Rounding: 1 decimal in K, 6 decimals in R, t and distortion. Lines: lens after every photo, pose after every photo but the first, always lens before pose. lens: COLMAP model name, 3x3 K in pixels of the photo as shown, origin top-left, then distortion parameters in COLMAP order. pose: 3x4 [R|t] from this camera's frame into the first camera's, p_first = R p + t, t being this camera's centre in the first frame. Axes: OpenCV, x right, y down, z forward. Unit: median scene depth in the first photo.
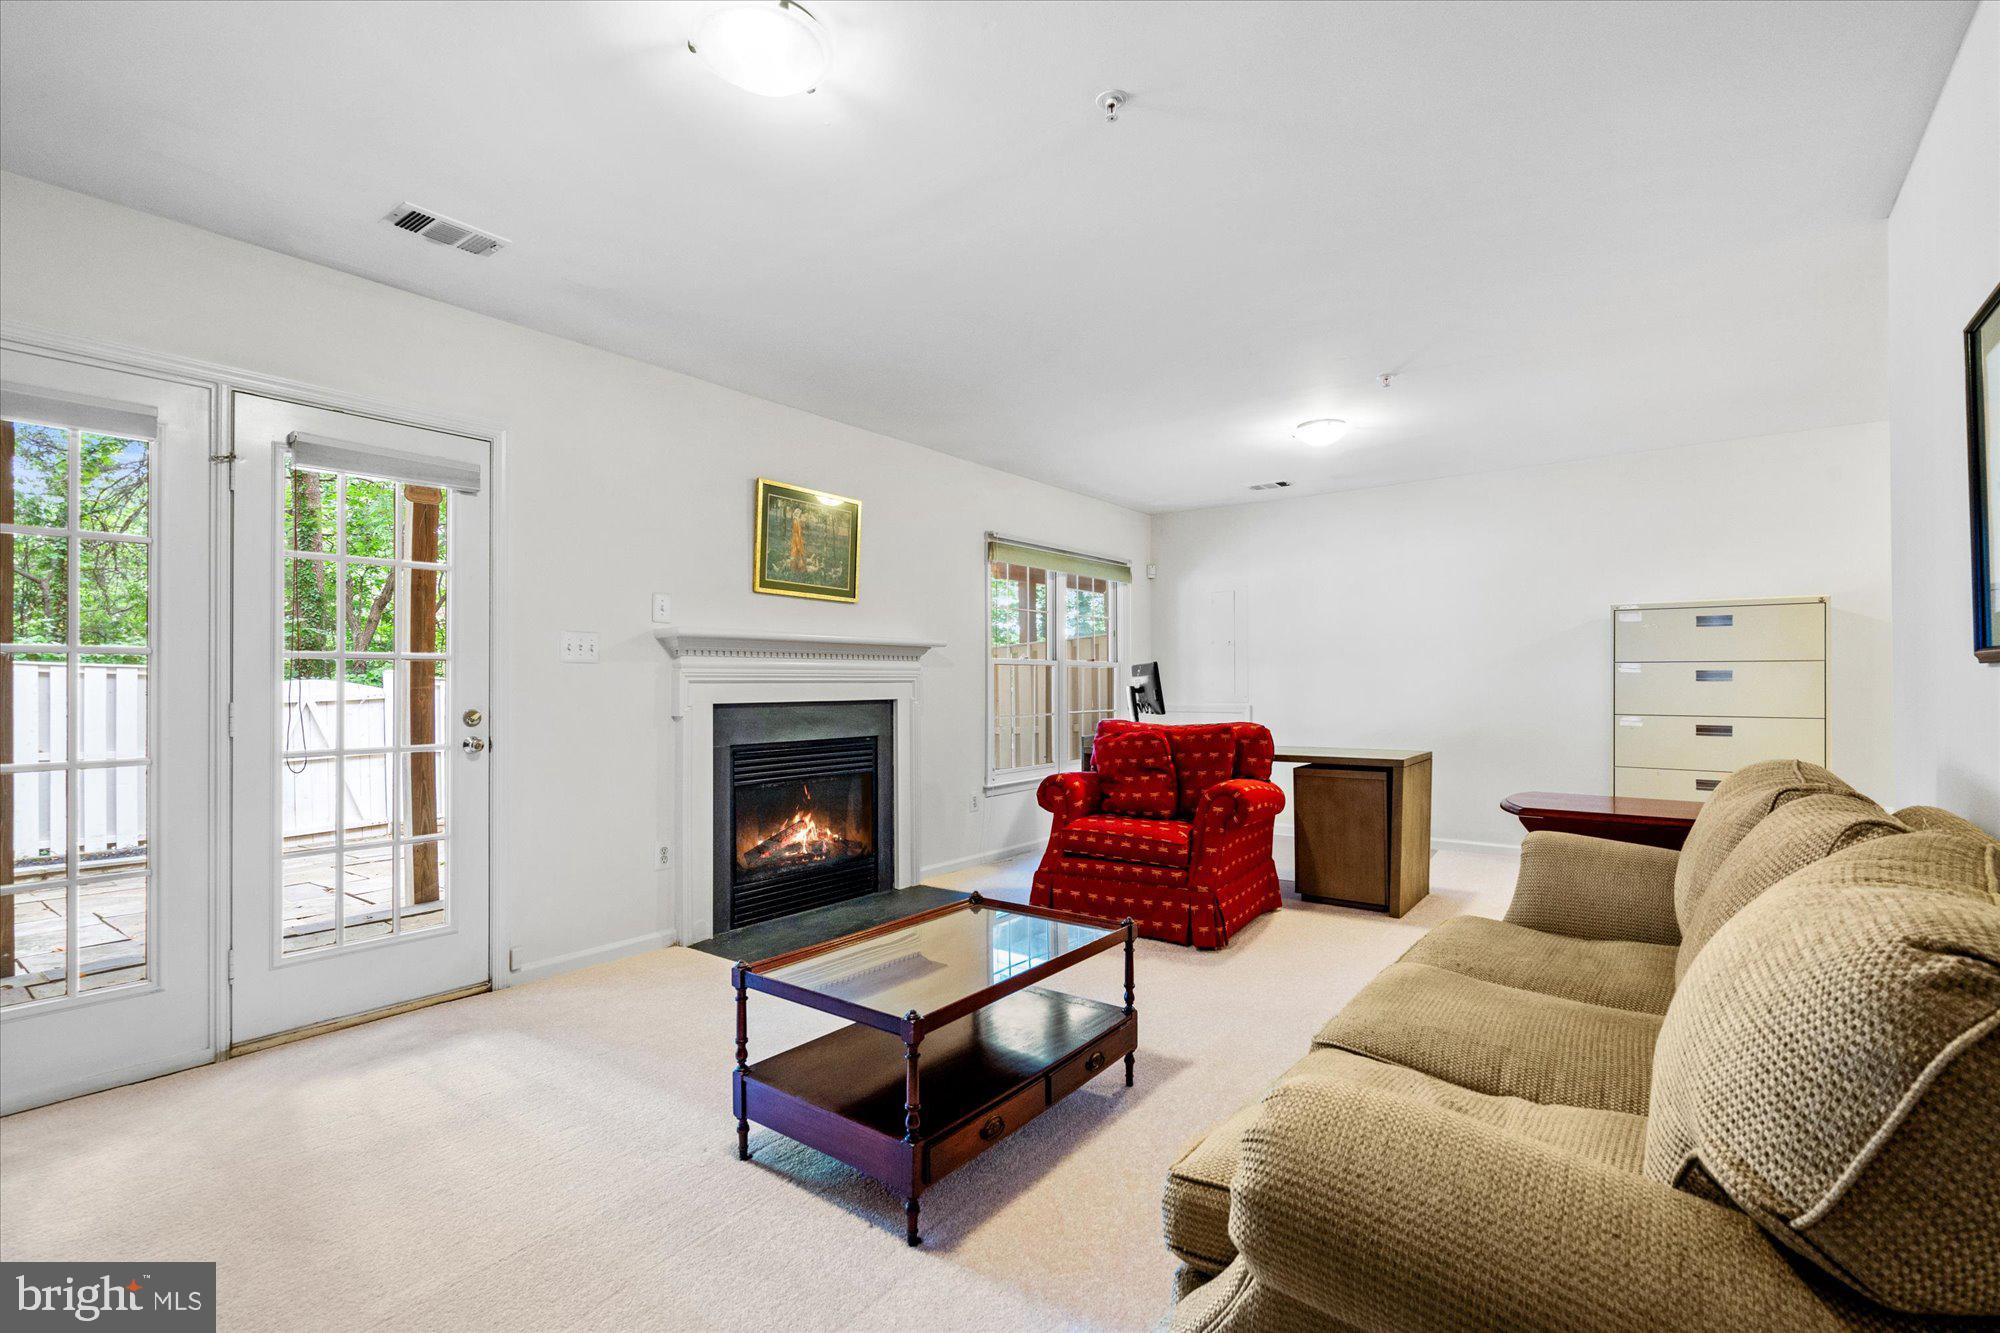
lens RADIAL K [[911.1, 0, 1010.0], [0, 911.1, 668.2], [0, 0, 1]] dist [0.000507, -0.000173]
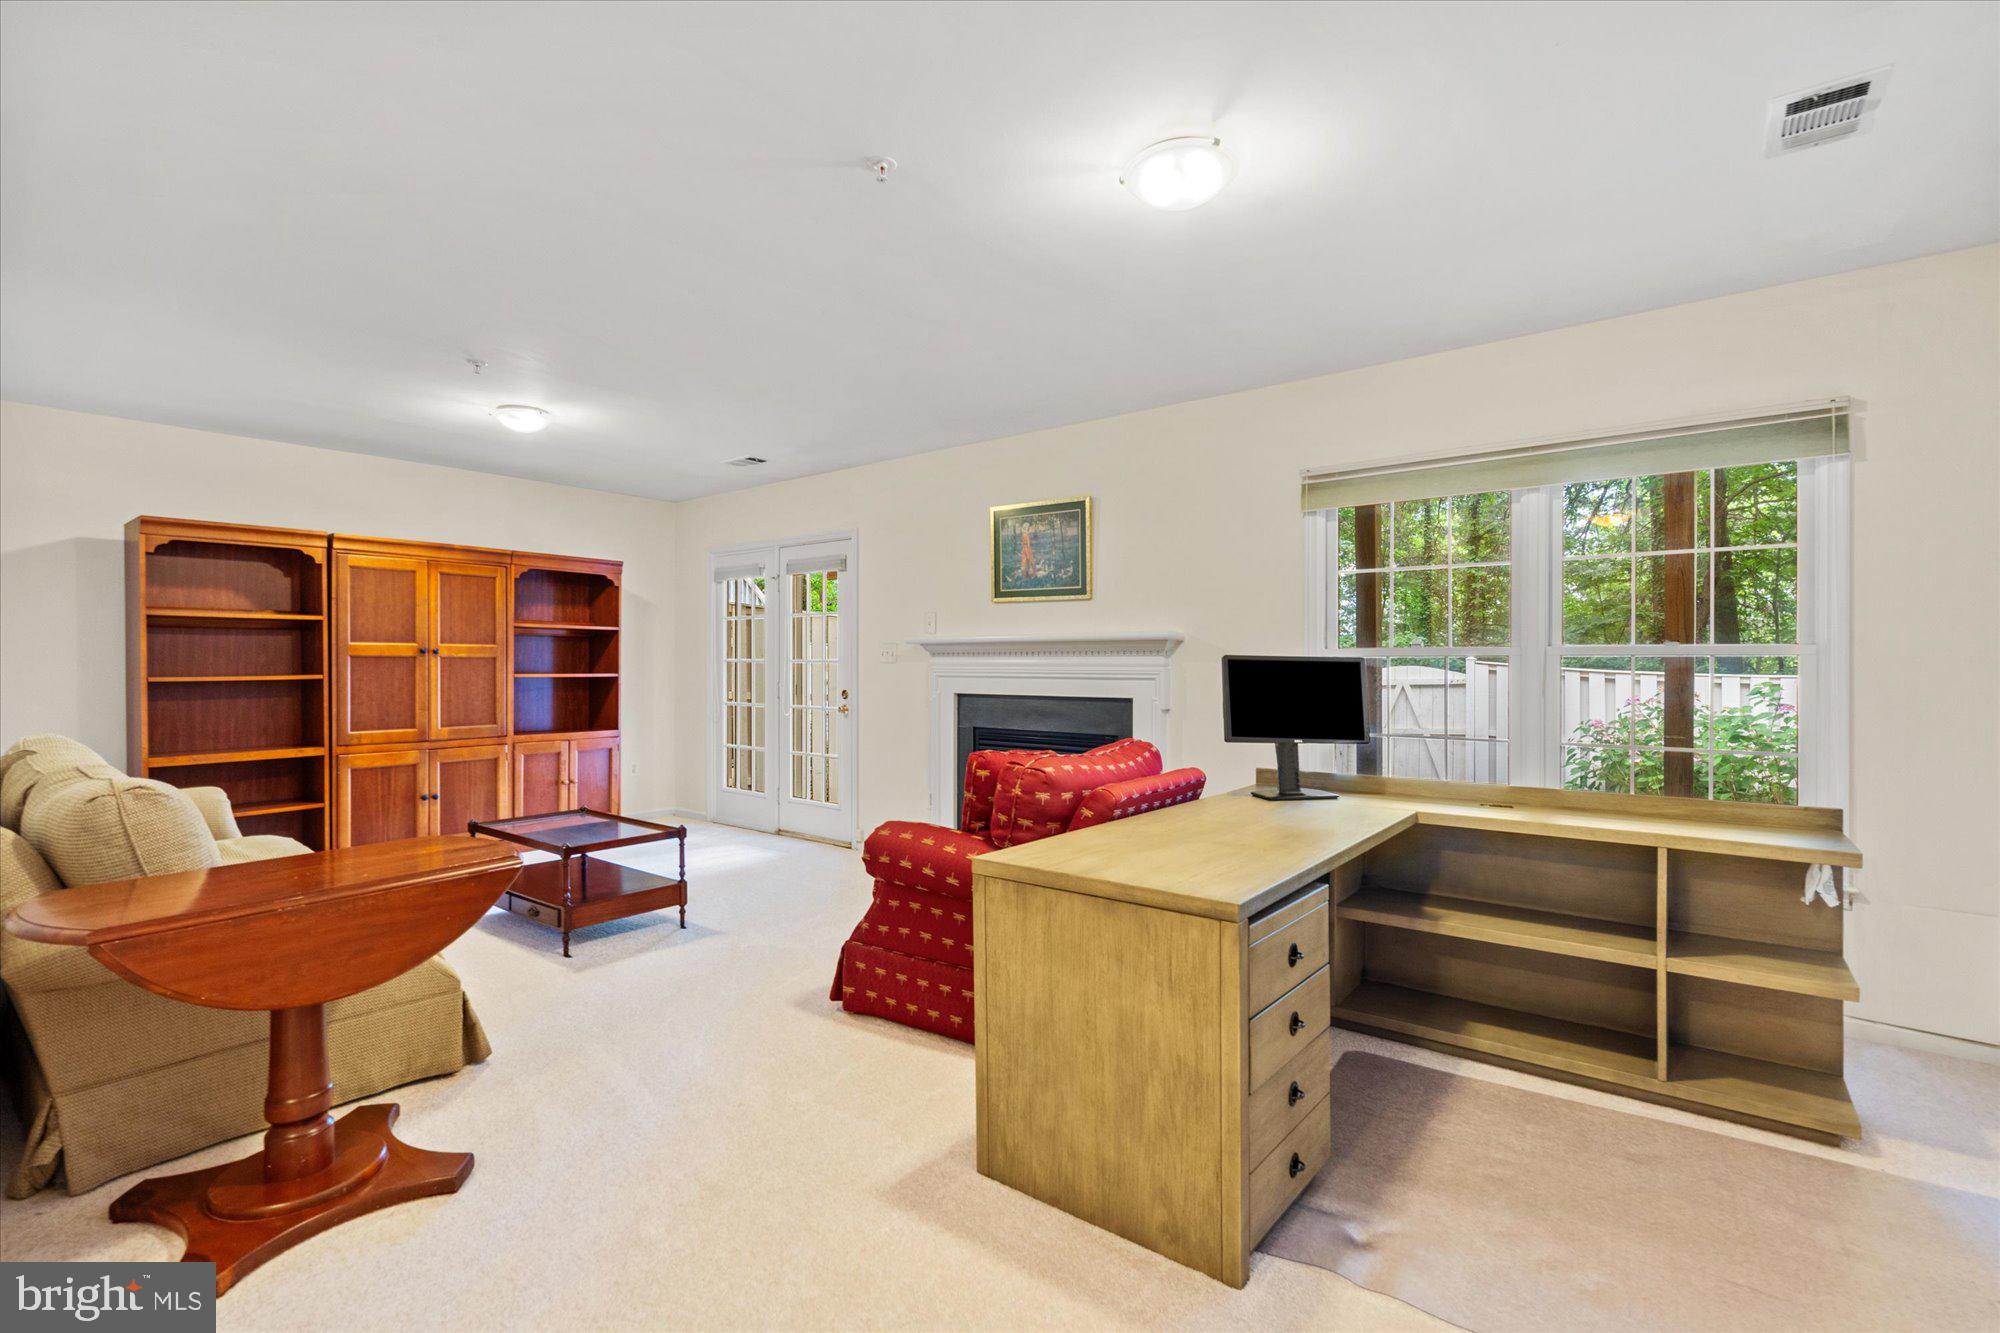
lens RADIAL K [[911.1, 0, 1003.0], [0, 911.1, 675.5], [0, 0, 1]] dist [0.000507, -0.000173]
pose [[-0.035020, 0.000850, -0.999386, 0.881991], [-0.000068, 1.000000, 0.000853, 0.011647], [0.999387, 0.000098, -0.035020, 1.003479]]
